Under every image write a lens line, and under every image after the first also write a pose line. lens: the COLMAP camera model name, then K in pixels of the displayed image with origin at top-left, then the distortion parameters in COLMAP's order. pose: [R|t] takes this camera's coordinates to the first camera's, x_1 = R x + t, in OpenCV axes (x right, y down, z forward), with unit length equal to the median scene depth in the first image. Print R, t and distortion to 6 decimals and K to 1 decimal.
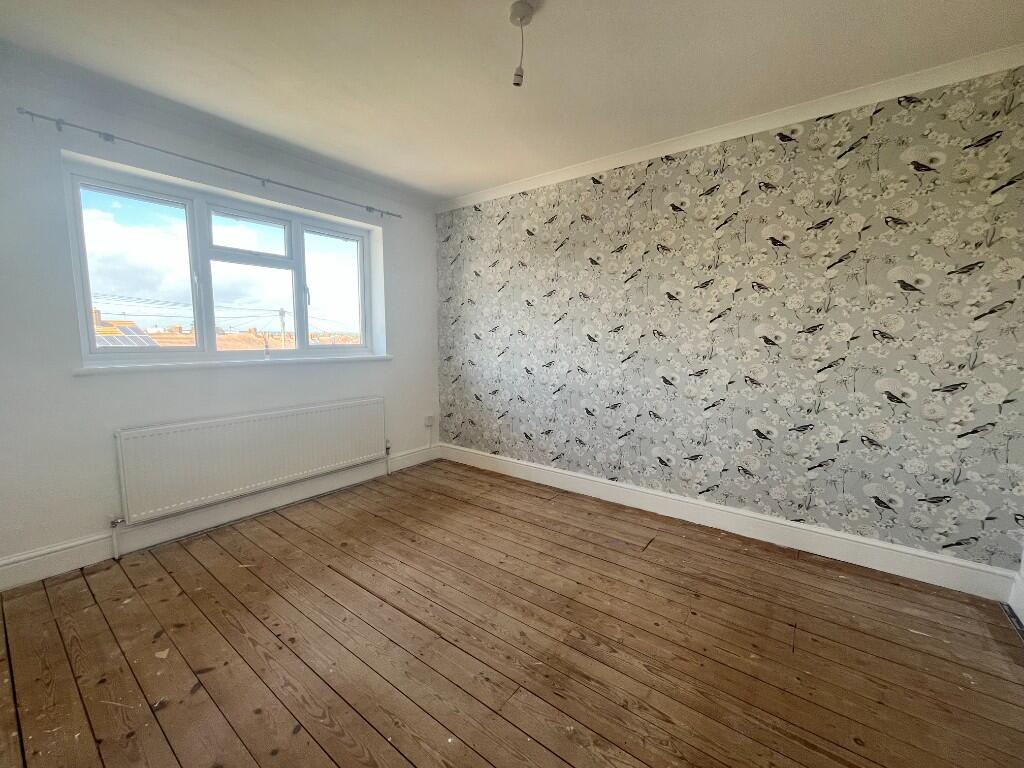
lens RADIAL K [[413.9, 0, 511.0], [0, 413.9, 383.5], [0, 0, 1]] dist [-0.003136, -0.000410]
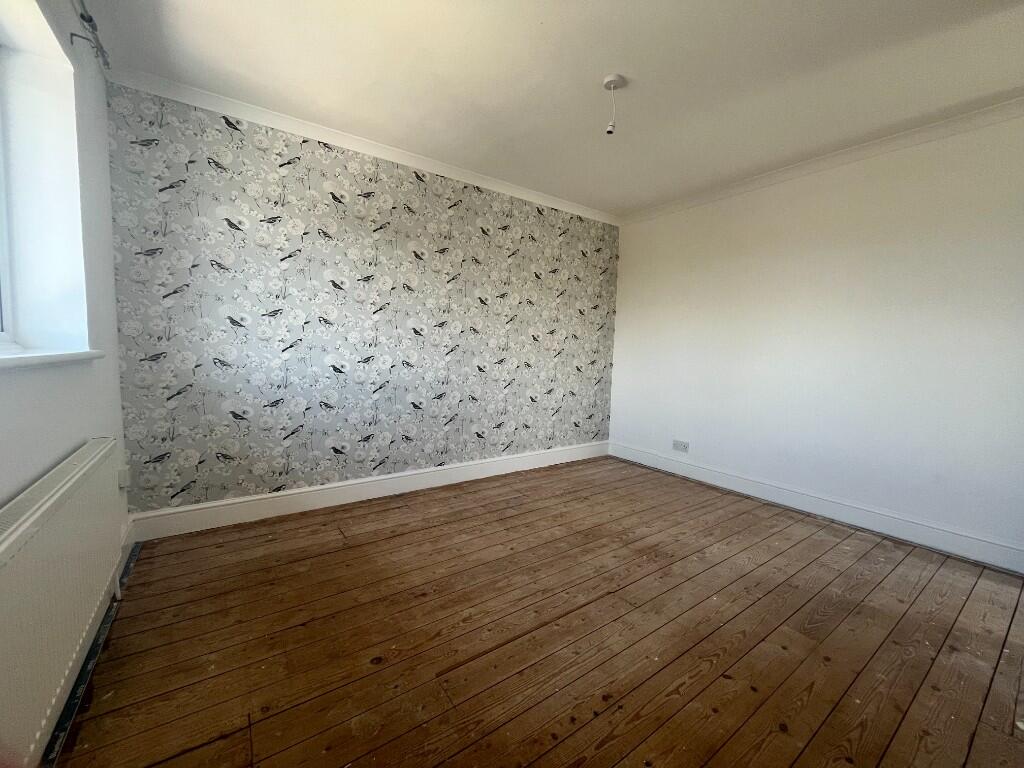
lens RADIAL K [[413.9, 0, 511.0], [0, 413.9, 383.5], [0, 0, 1]] dist [-0.003136, -0.000410]
pose [[0.301666, -0.074716, 0.950482, -0.729641], [0.084149, 0.995121, 0.051517, -0.017861], [-0.949693, 0.064441, 0.306481, 0.505578]]
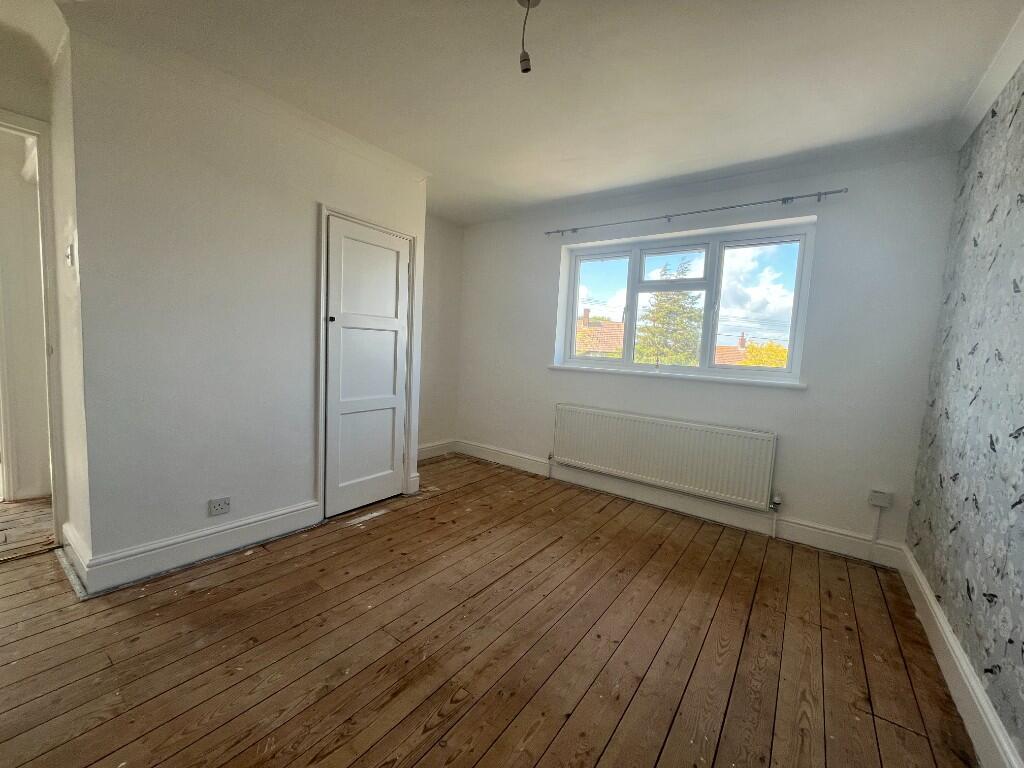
lens RADIAL K [[413.9, 0, 511.0], [0, 413.9, 383.5], [0, 0, 1]] dist [-0.003136, -0.000410]
pose [[0.016277, 0.082222, -0.996481, 0.536335], [-0.164781, 0.983207, 0.078436, -0.049648], [0.986196, 0.162924, 0.029552, 0.561710]]
